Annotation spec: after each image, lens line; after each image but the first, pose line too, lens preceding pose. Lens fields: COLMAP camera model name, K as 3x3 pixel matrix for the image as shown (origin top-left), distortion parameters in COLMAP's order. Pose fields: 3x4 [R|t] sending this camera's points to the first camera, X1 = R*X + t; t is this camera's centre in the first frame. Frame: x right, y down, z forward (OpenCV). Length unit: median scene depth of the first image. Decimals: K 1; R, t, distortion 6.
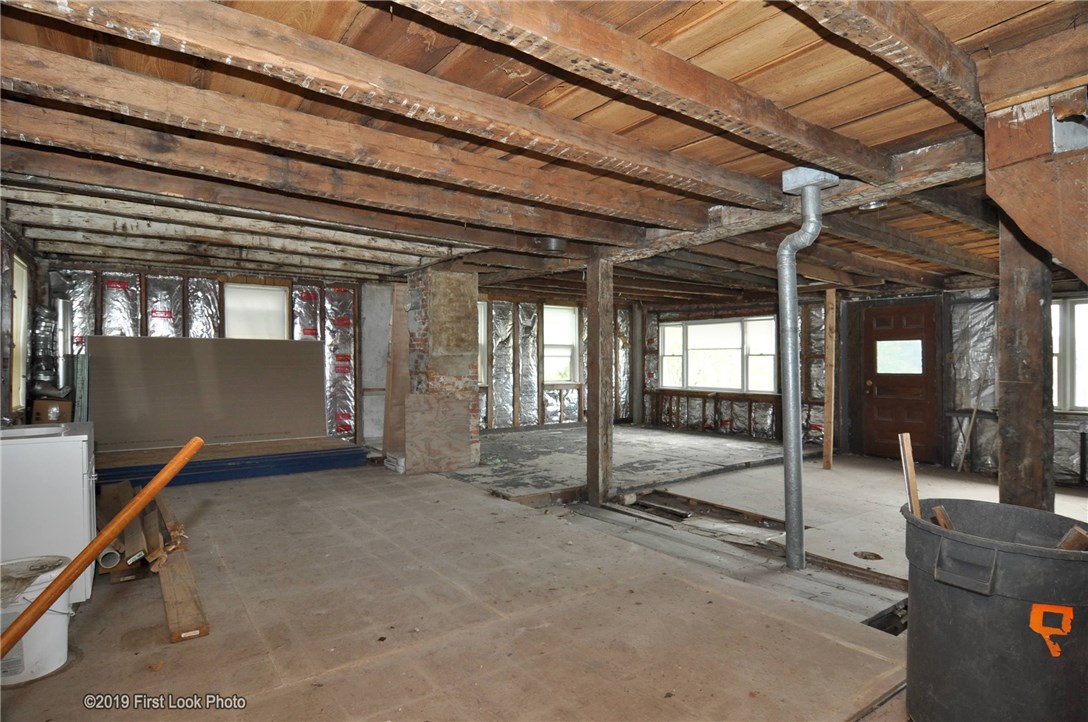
lens RADIAL K [[579.1, 0, 512.2], [0, 579.1, 352.8], [0, 0, 1]] dist [-0.008316, -0.008104]
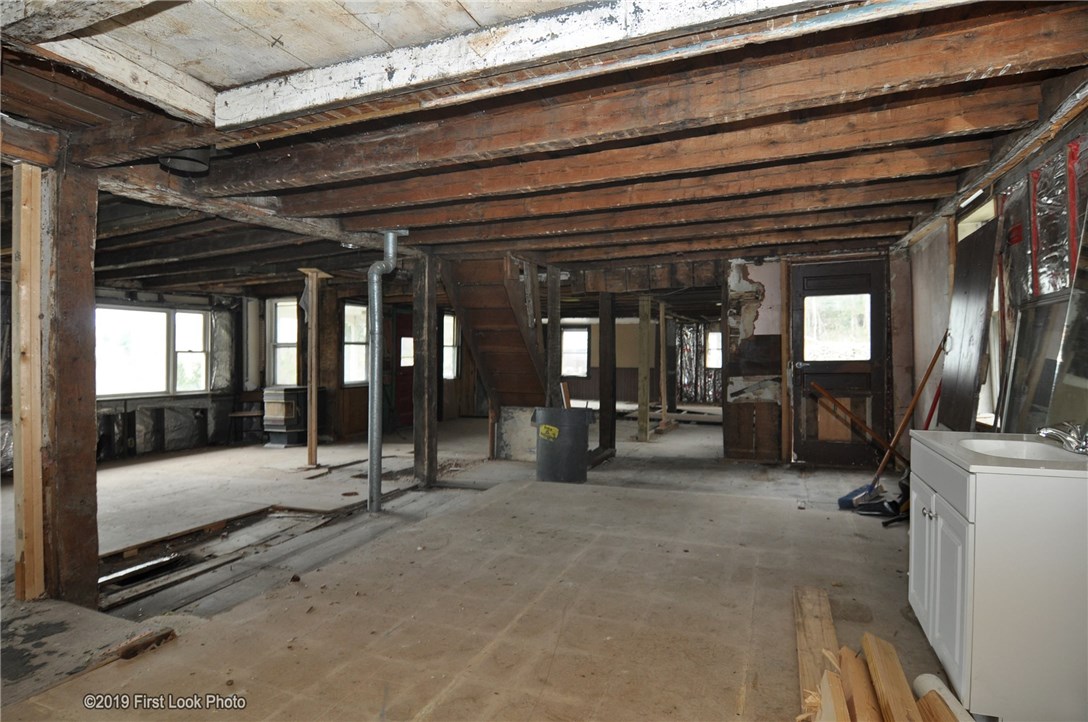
lens RADIAL K [[579.1, 0, 553.4], [0, 579.1, 343.8], [0, 0, 1]] dist [-0.008316, -0.008104]
pose [[-0.572822, 0.019854, 0.819439, -0.716310], [-0.010055, 0.999461, -0.031245, 0.022342], [-0.819618, -0.026137, -0.572314, 1.227711]]
